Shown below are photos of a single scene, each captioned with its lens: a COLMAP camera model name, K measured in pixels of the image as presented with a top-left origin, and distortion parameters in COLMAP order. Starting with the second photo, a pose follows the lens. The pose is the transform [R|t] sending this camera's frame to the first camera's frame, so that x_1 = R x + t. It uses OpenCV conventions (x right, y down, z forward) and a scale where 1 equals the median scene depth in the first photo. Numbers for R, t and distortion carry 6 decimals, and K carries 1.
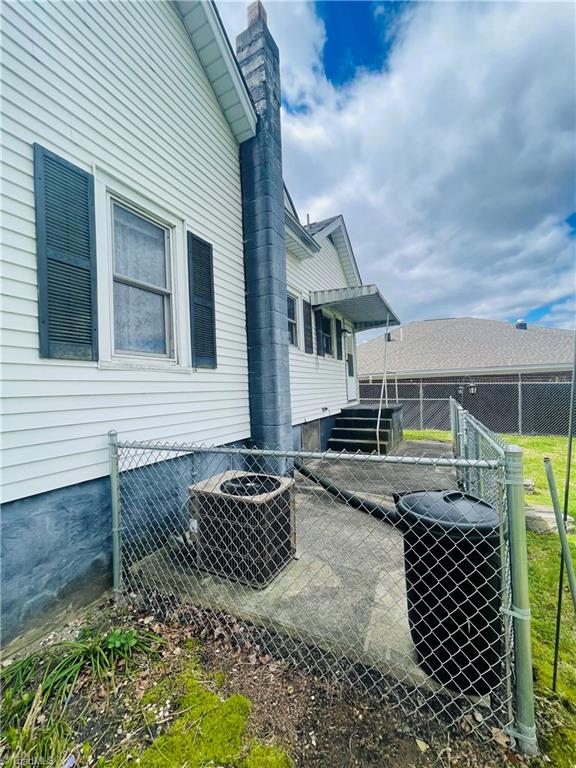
lens RADIAL K [[308.9, 0, 285.7], [0, 308.9, 384.7], [0, 0, 1]] dist [-0.004346, 0.001753]
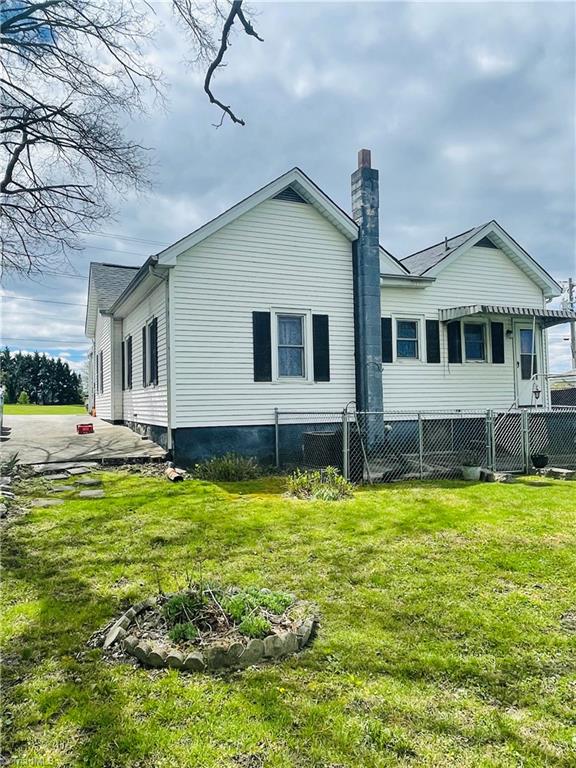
lens RADIAL K [[578.2, 0, 287.6], [0, 578.2, 383.4], [0, 0, 1]] dist [0.014506, -0.009117]
pose [[0.785624, -0.007499, -0.618658, 2.006413], [0.003415, 0.999964, -0.007783, -0.015266], [0.618694, 0.004002, 0.785622, -2.201662]]
